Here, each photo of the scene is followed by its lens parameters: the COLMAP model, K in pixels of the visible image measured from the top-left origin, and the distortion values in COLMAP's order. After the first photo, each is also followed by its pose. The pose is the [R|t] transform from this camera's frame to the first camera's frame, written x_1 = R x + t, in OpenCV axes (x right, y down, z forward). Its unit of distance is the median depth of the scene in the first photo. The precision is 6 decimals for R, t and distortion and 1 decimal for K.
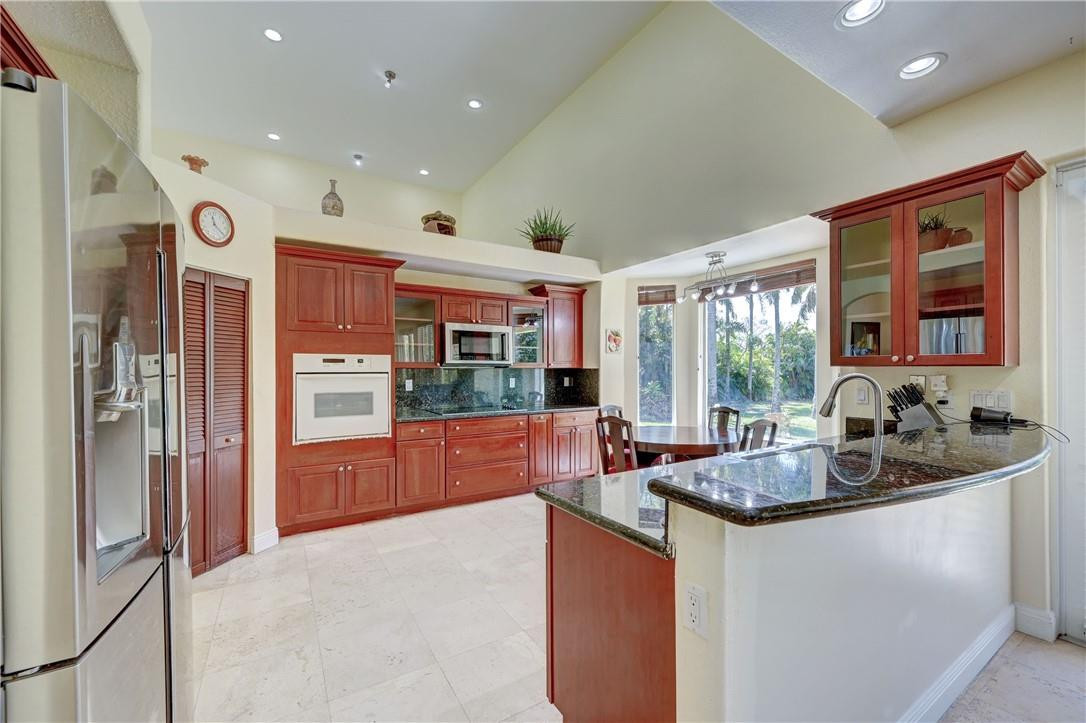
lens RADIAL K [[431.4, 0, 545.4], [0, 431.4, 368.8], [0, 0, 1]] dist [0.000734, 0.000137]
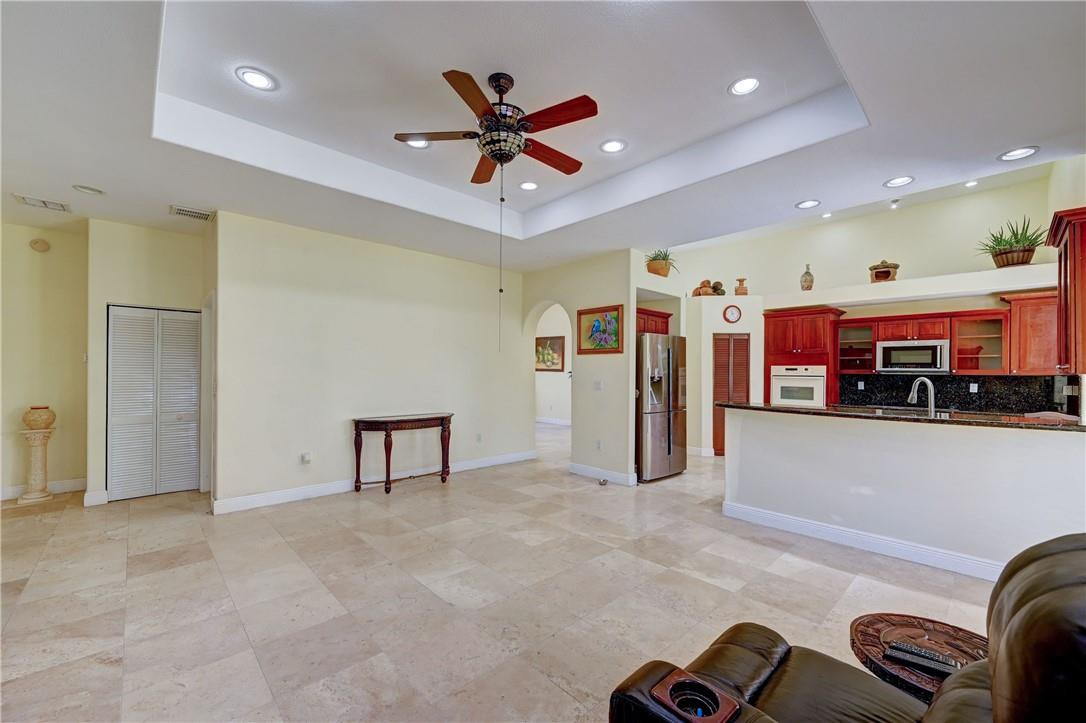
lens RADIAL K [[434.6, 0, 537.8], [0, 434.6, 371.4], [0, 0, 1]] dist [0.001475, 0.000172]
pose [[0.193969, 0.001306, -0.981007, 0.911616], [-0.009351, 0.999956, -0.000517, 0.001270], [0.980963, 0.009274, 0.193973, -0.356690]]
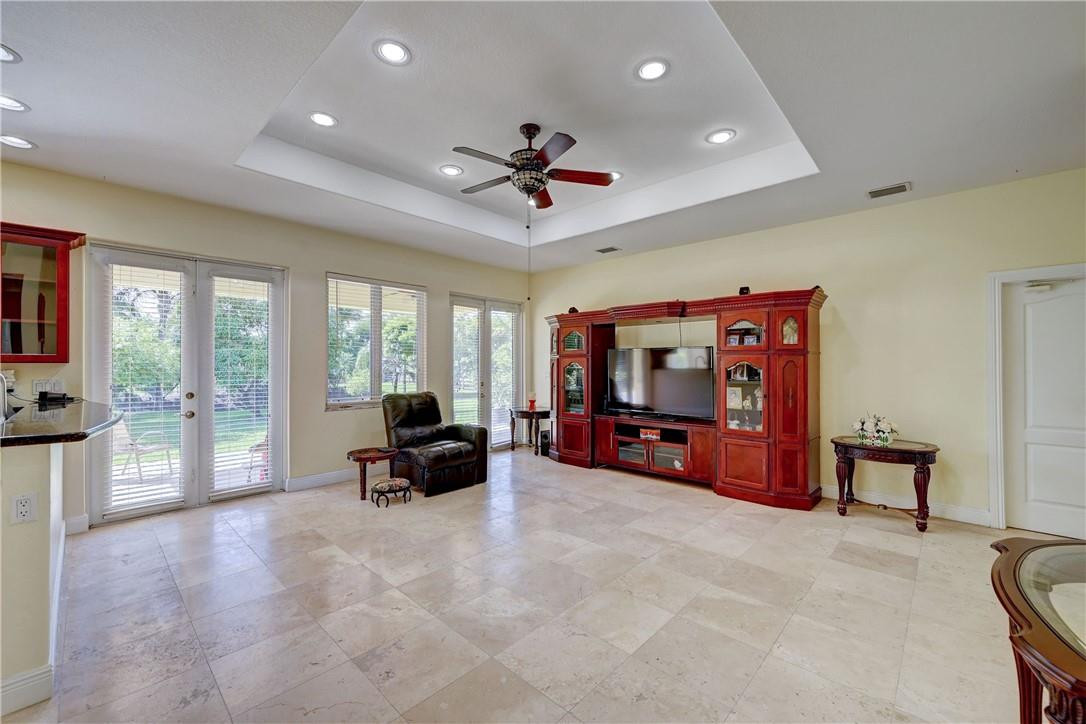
lens RADIAL K [[433.7, 0, 532.7], [0, 433.7, 362.7], [0, 0, 1]] dist [-0.003271, -0.000390]
pose [[-0.242071, 0.003288, 0.970253, -0.403686], [0.003111, 0.999992, -0.002613, 0.000573], [-0.970254, 0.002386, -0.242079, -0.119619]]
